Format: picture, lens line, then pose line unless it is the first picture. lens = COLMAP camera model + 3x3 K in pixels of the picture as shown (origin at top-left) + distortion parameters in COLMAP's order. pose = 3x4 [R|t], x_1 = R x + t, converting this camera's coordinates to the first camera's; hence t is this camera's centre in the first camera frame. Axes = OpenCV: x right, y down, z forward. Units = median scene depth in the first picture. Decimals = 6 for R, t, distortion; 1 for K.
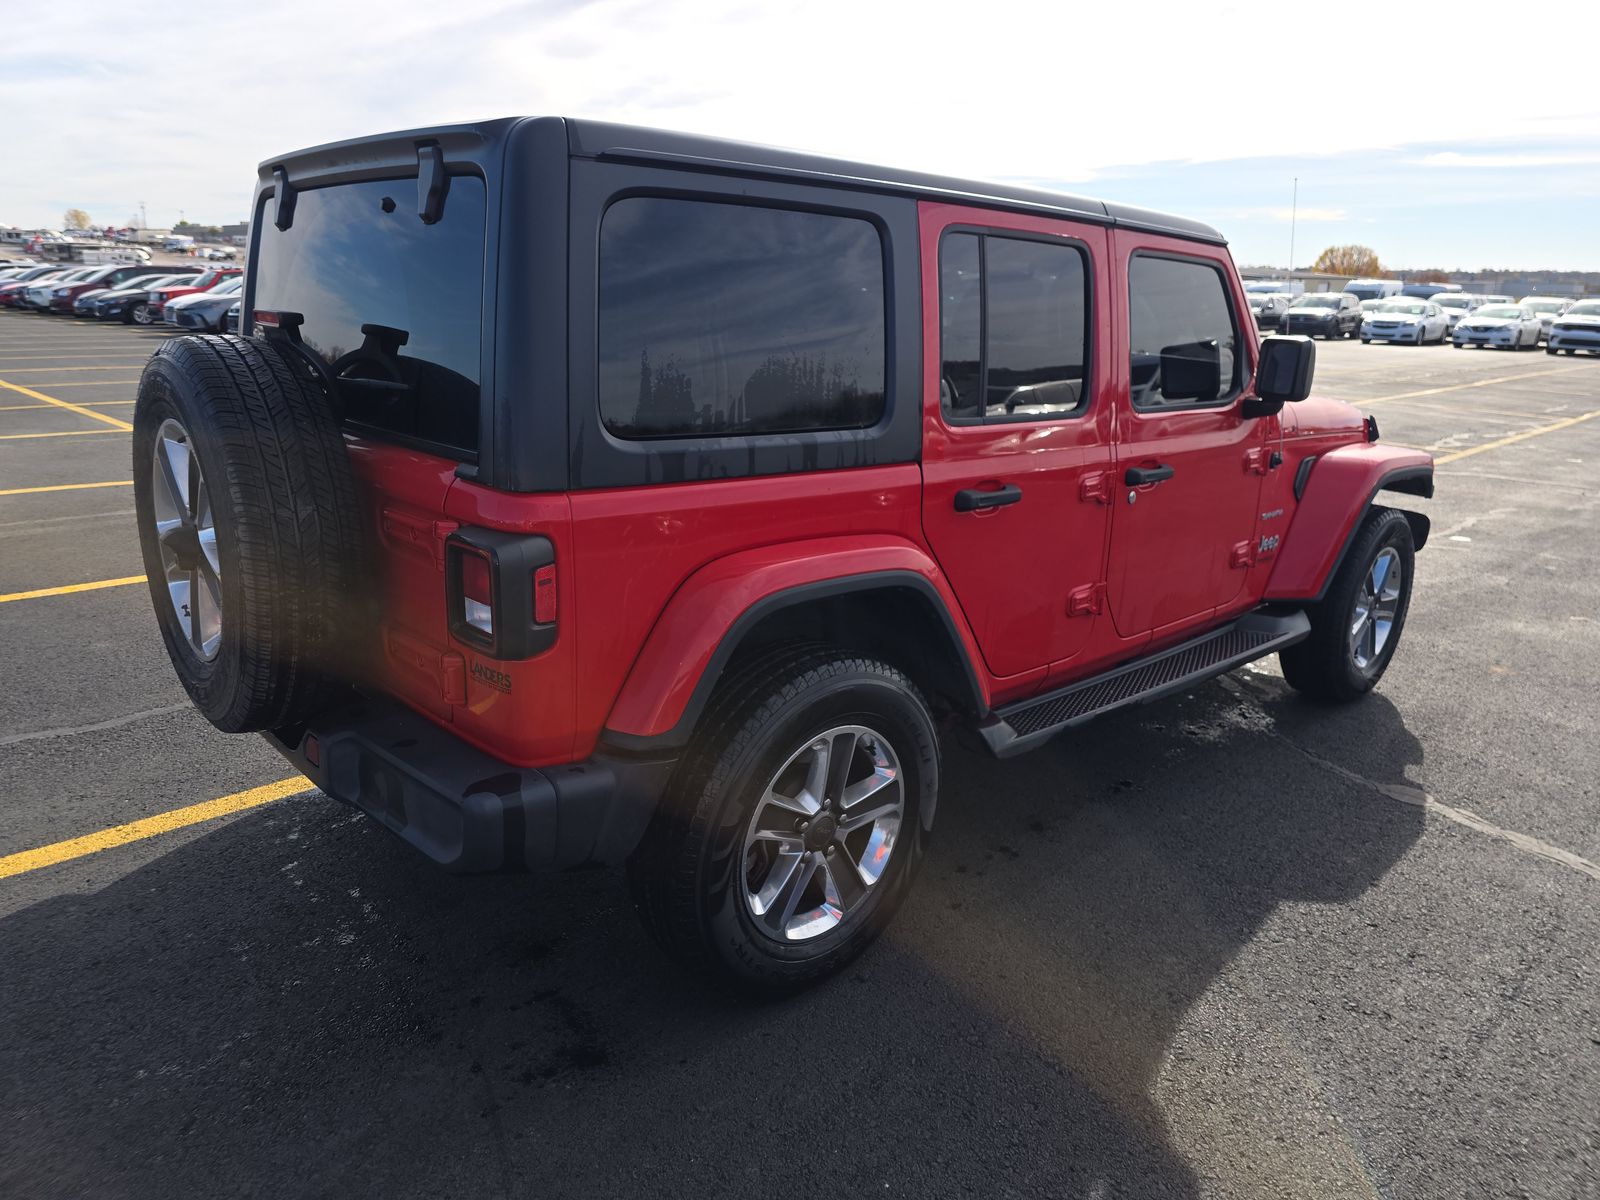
lens RADIAL K [[1084.9, 0, 800.0], [0, 1084.9, 600.0], [0, 0, 1]] dist [0.009426, 0.001182]
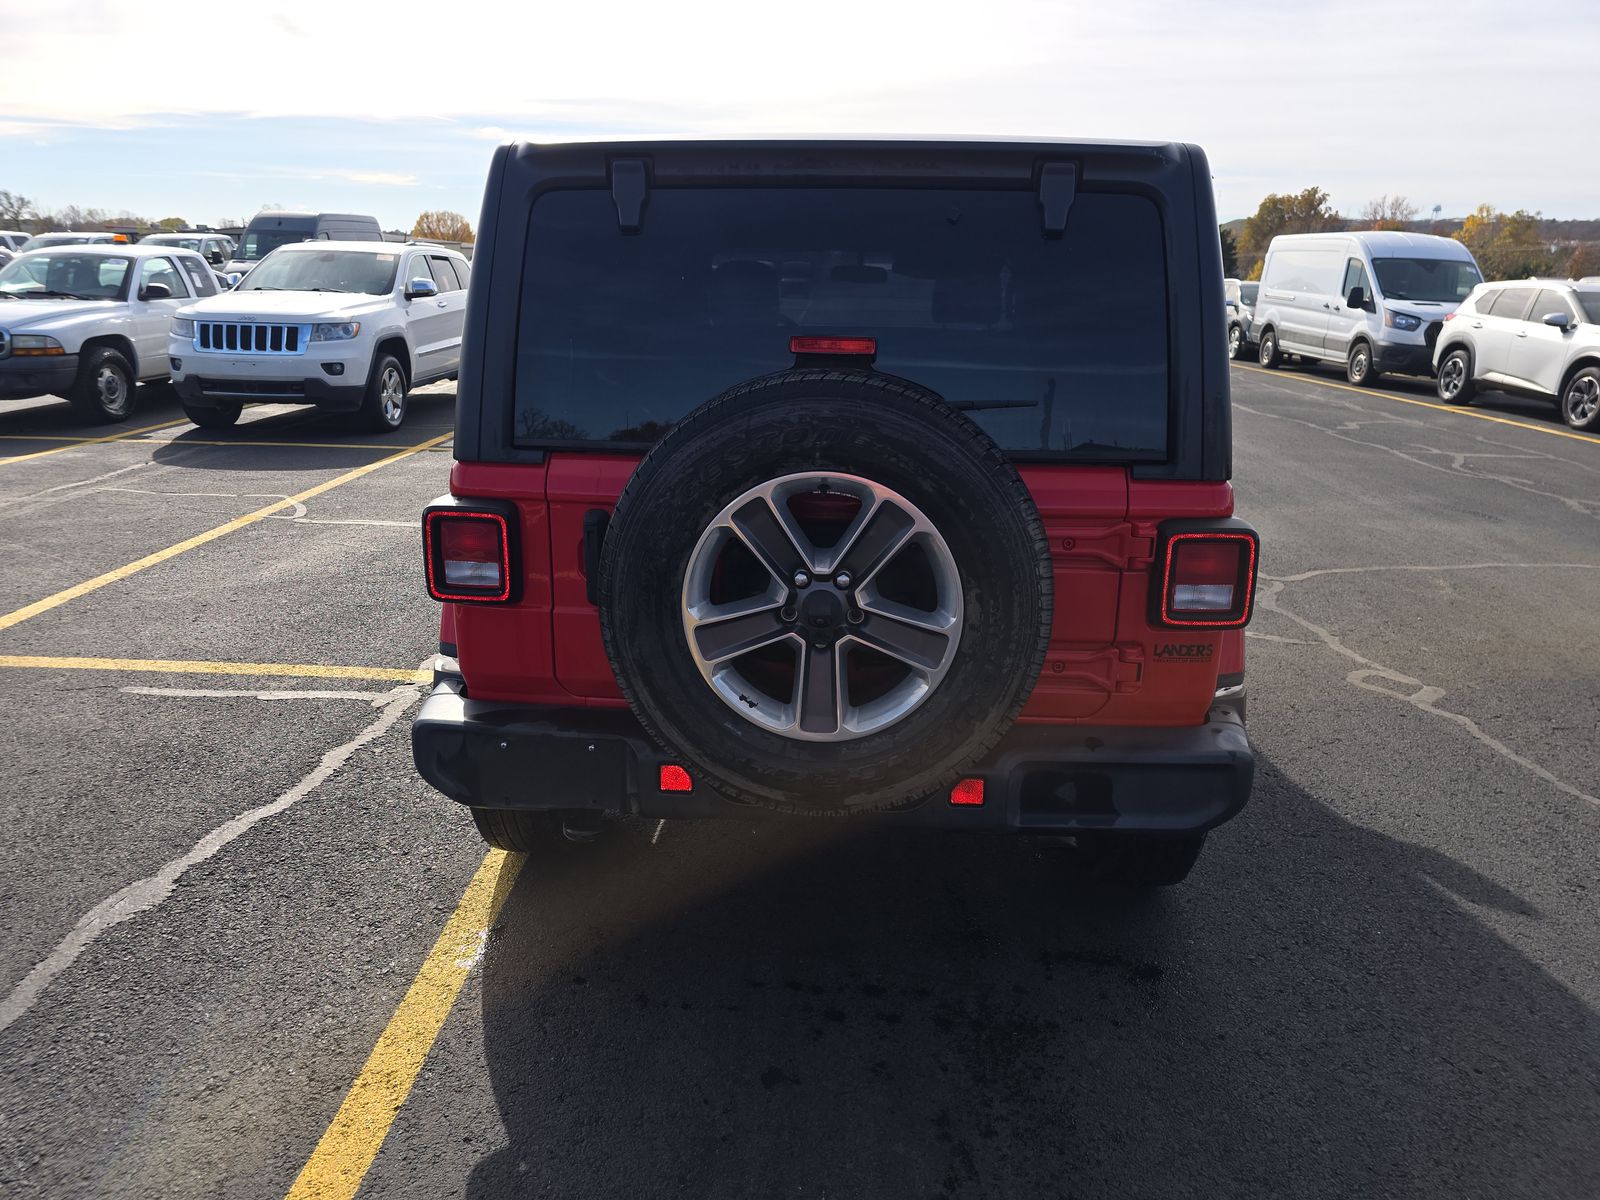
lens RADIAL K [[1084.9, 0, 800.0], [0, 1084.9, 600.0], [0, 0, 1]] dist [0.009426, 0.001182]
pose [[0.716061, -0.215266, 0.664016, -0.913317], [0.194347, 0.975129, 0.106545, -0.125020], [-0.670437, 0.052757, 0.740088, 0.308237]]
